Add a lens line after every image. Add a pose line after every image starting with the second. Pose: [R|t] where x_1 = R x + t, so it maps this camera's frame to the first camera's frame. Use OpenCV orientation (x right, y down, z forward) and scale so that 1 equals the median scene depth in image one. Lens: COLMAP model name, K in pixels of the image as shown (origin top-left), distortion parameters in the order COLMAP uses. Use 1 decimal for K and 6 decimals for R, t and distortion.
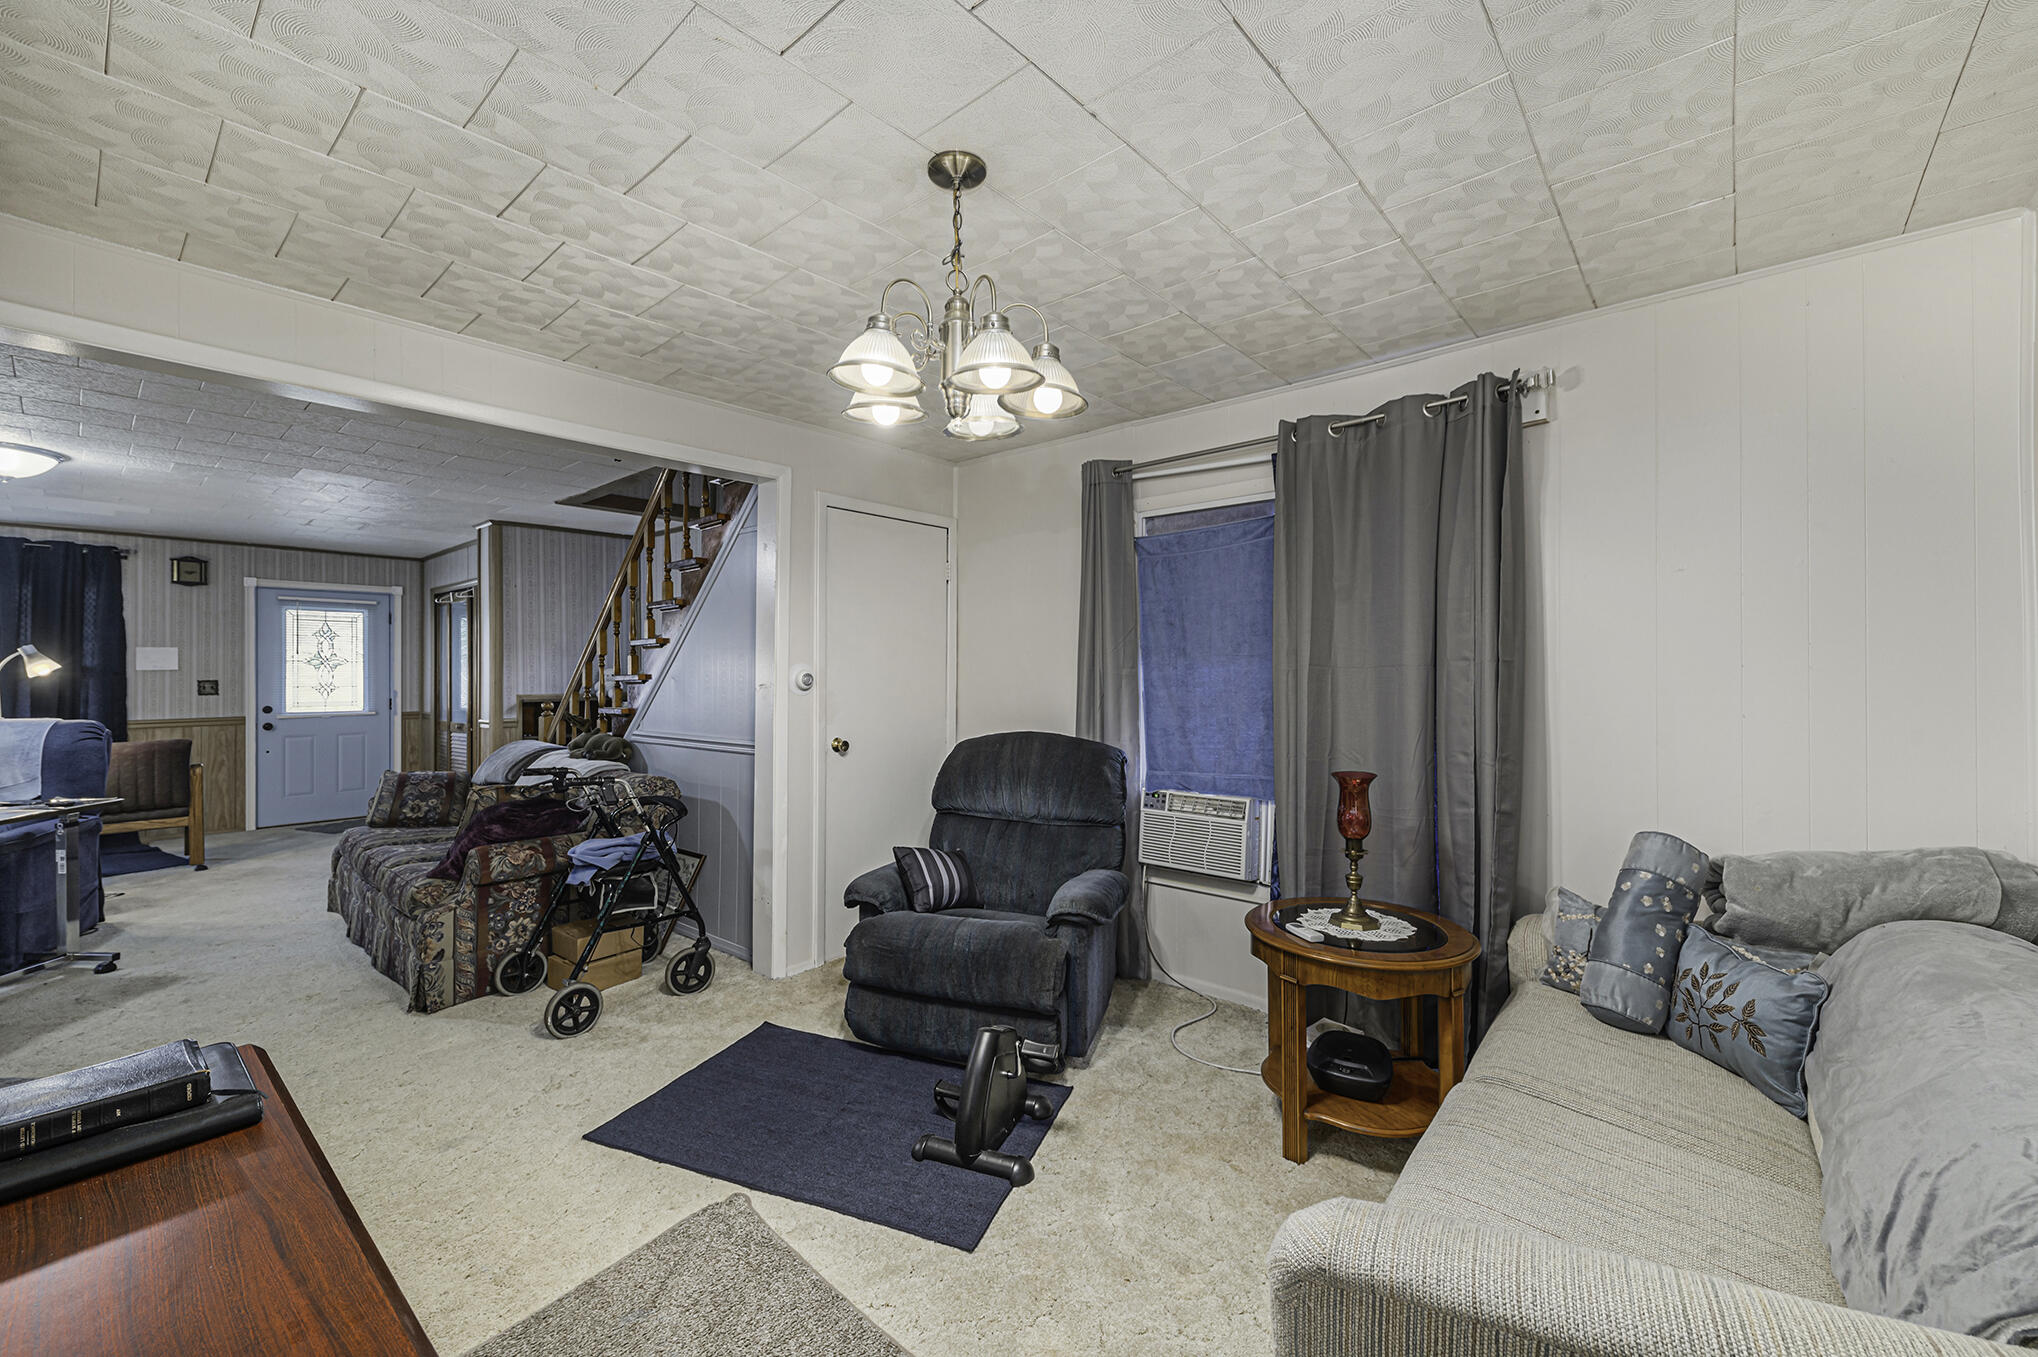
lens RADIAL K [[825.1, 0, 1016.6], [0, 825.1, 671.9], [0, 0, 1]] dist [0.000513, -0.006545]
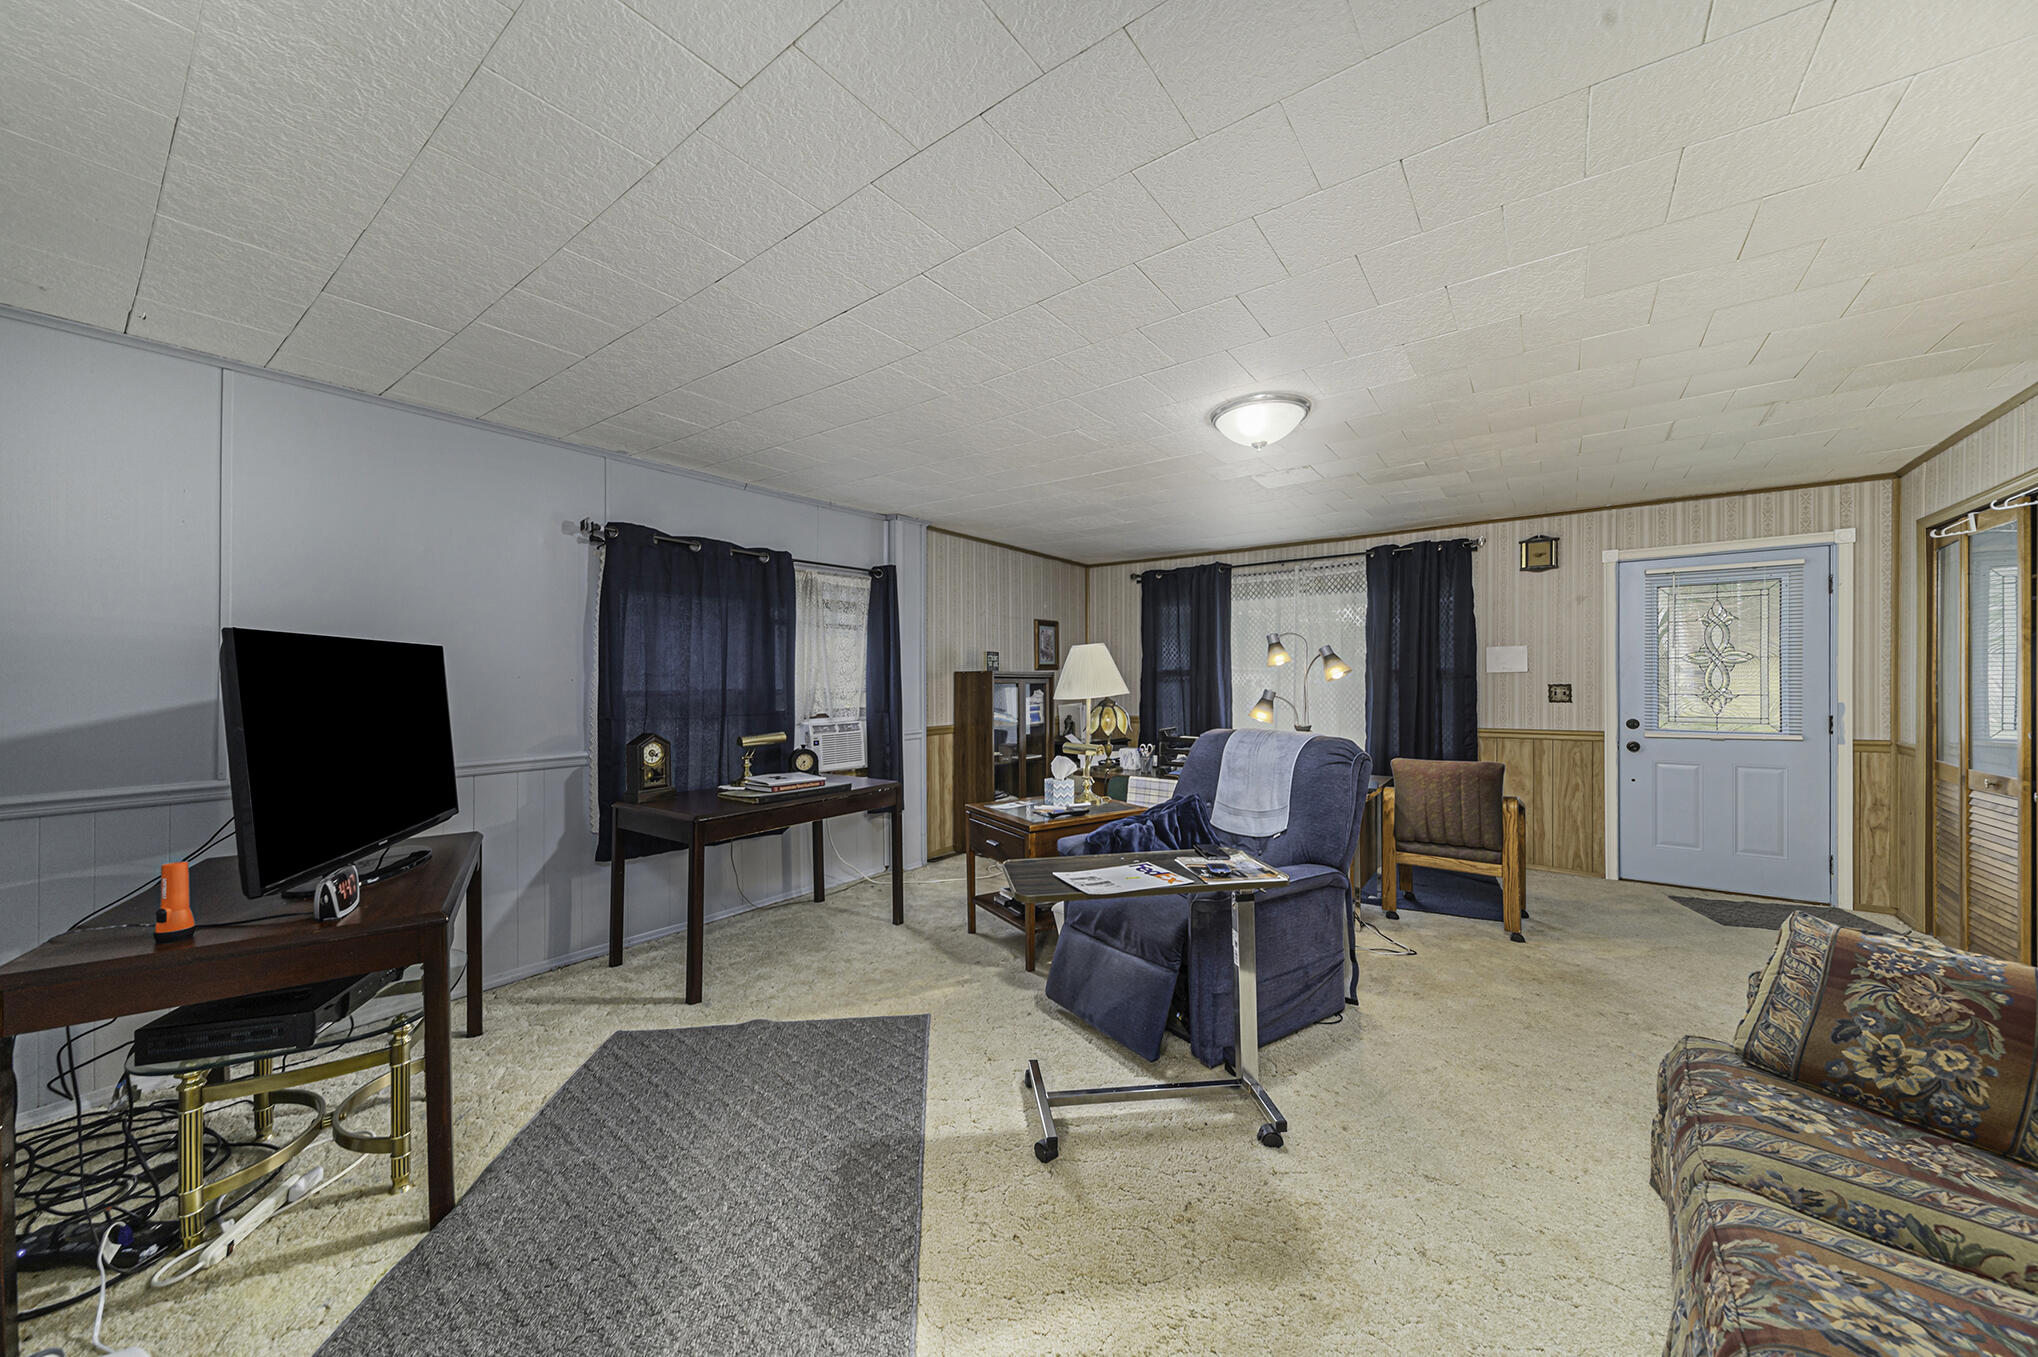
lens RADIAL K [[715.4, 0, 1030.4], [0, 715.4, 687.8], [0, 0, 1]] dist [0.011502, -0.005654]
pose [[0.072589, 0.009298, -0.997319, -0.318690], [0.008403, 0.999915, 0.009934, 0.002202], [0.997327, -0.009102, 0.072505, 0.433011]]
